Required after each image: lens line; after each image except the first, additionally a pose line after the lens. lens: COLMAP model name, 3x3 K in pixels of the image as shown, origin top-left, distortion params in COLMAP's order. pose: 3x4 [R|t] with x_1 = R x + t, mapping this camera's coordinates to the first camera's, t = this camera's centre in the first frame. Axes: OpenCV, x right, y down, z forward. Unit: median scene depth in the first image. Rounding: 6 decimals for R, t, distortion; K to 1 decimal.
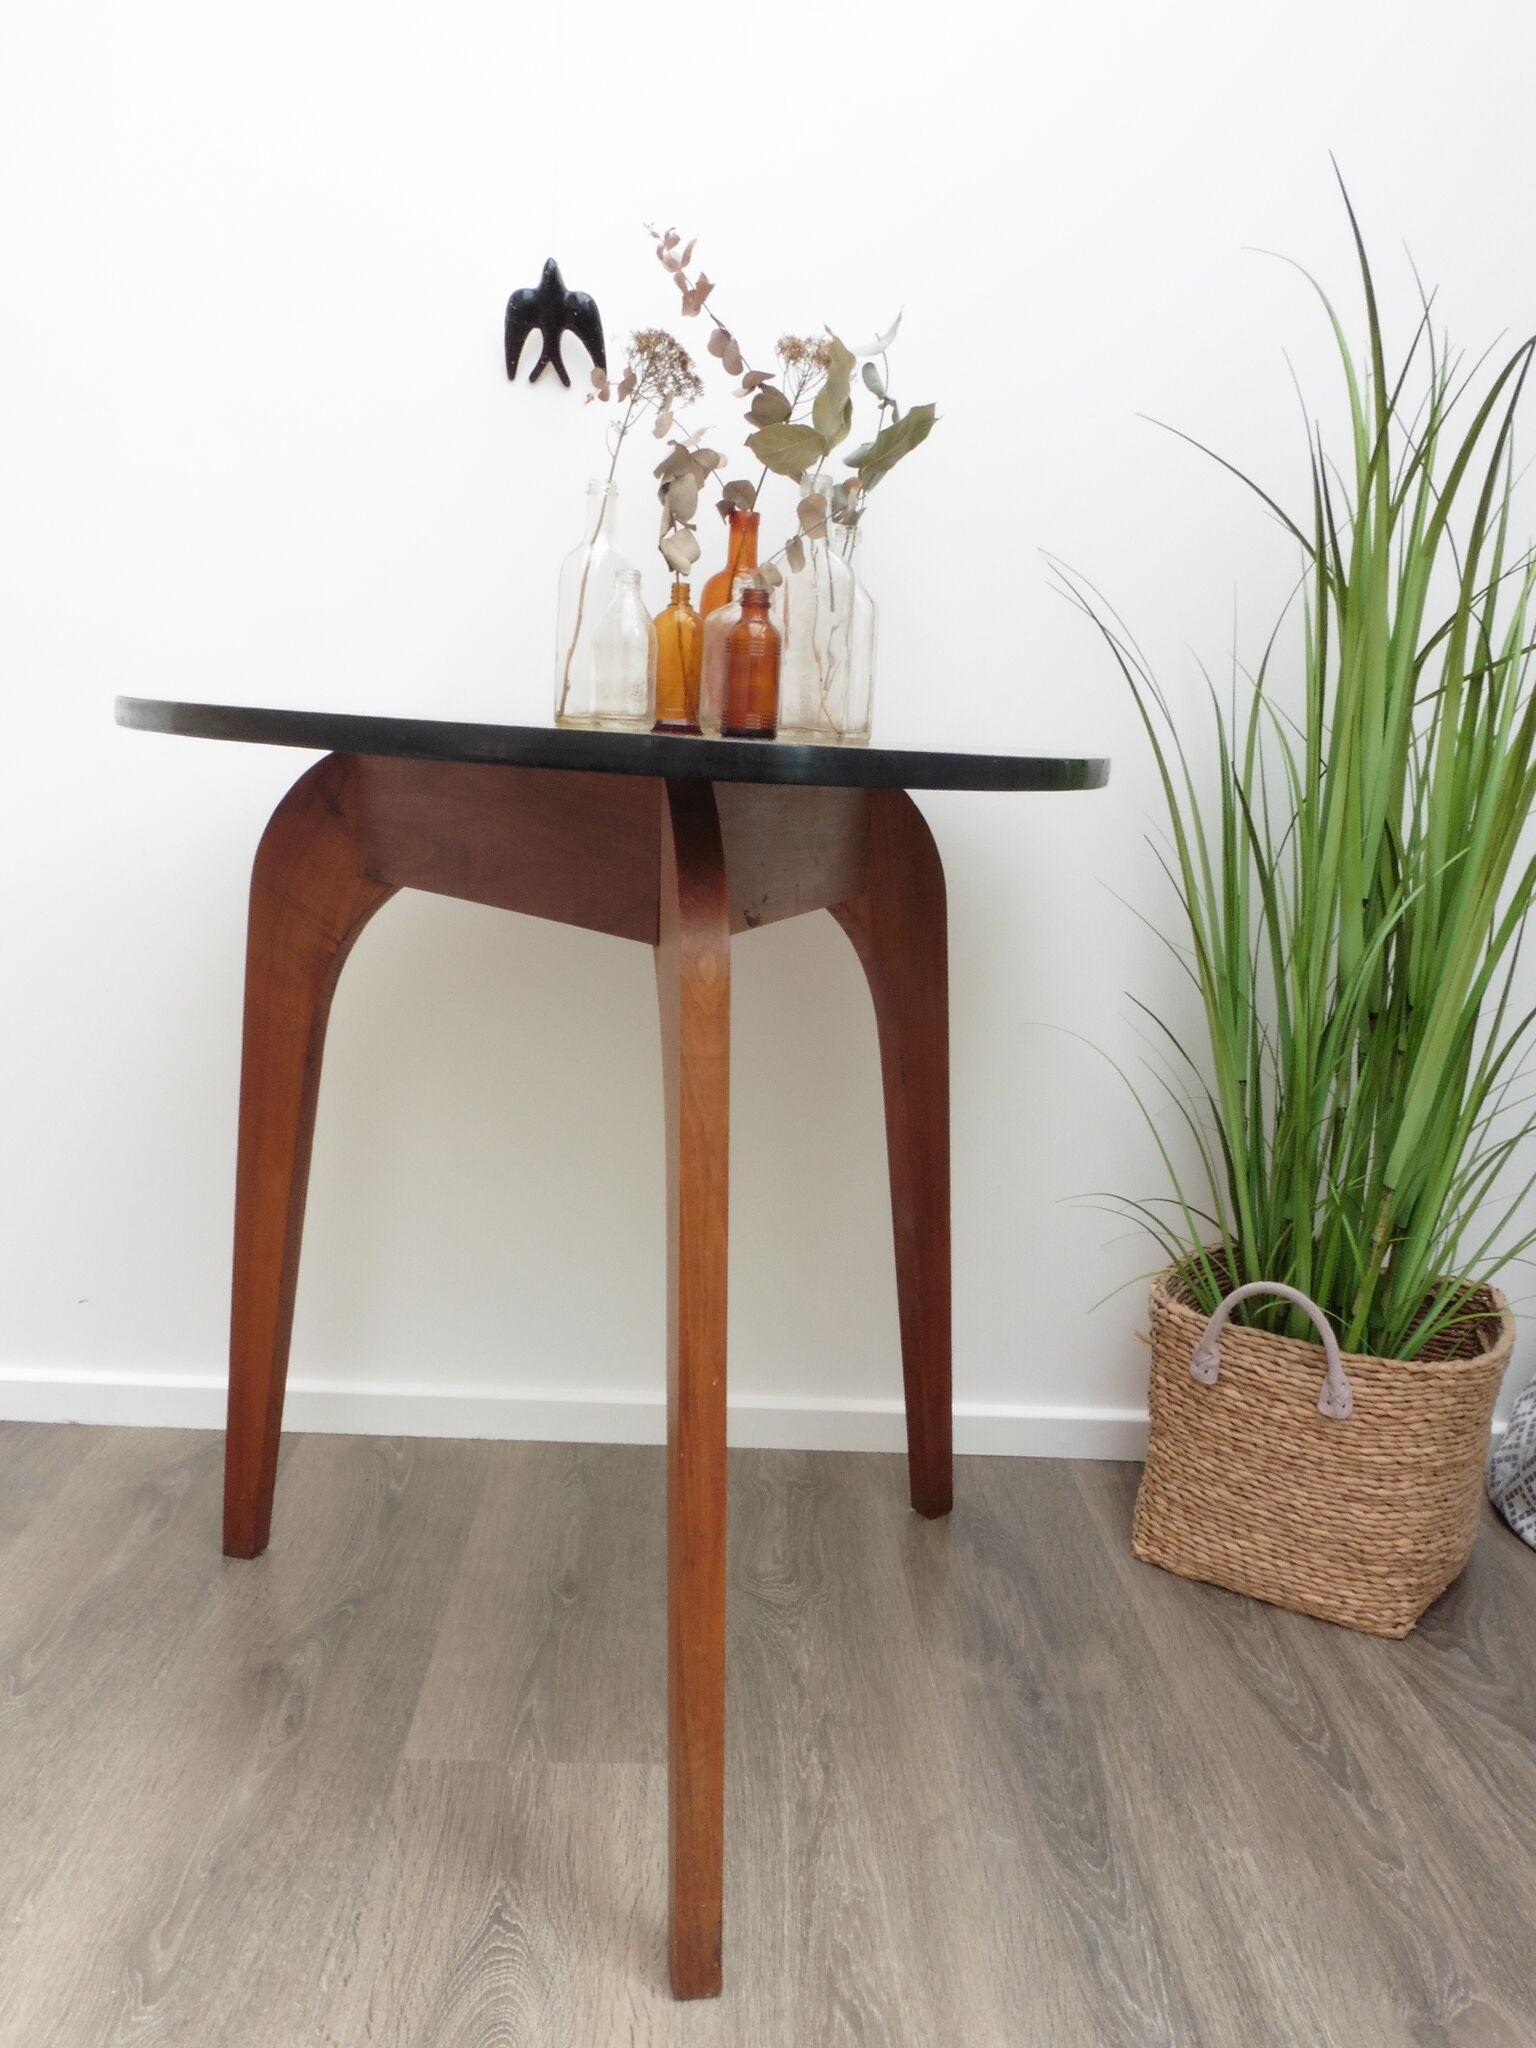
lens RADIAL K [[1571.4, 0, 747.7], [0, 1571.4, 1041.6], [0, 0, 1]] dist [-0.027624, -0.011515]
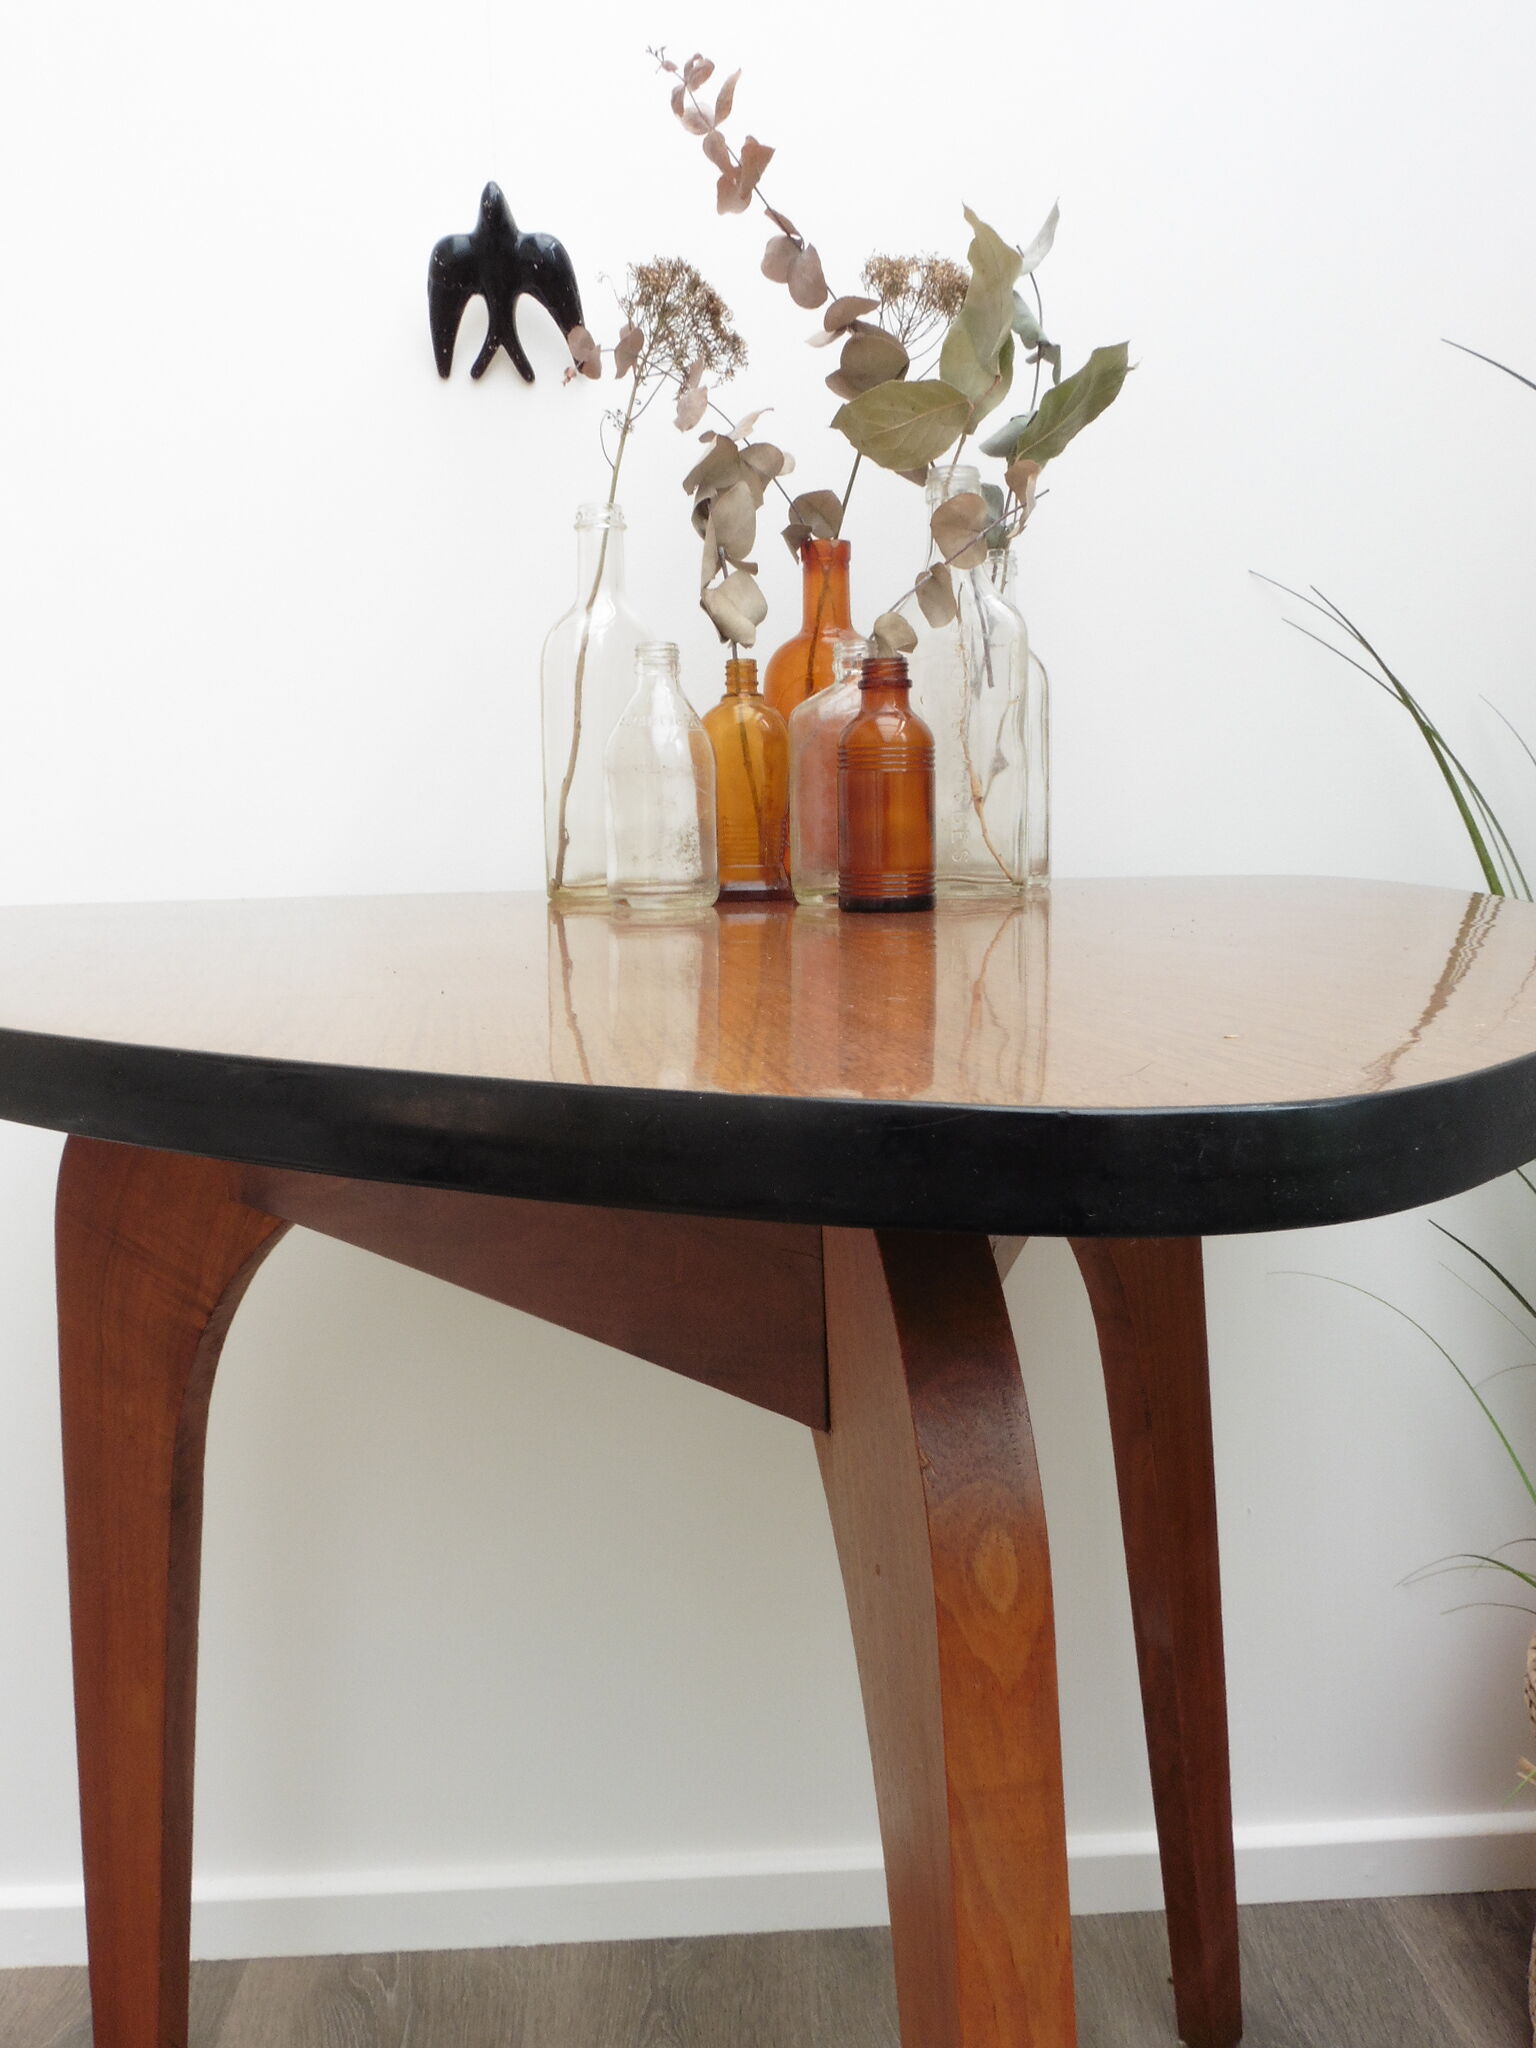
lens RADIAL K [[1571.4, 0, 747.9], [0, 1571.4, 1044.7], [0, 0, 1]] dist [-0.027624, -0.011515]
pose [[0.997054, -0.076431, 0.006465, -0.056218], [0.076657, 0.995844, -0.049168, -0.115106], [-0.002680, 0.049519, 0.998770, 0.405229]]
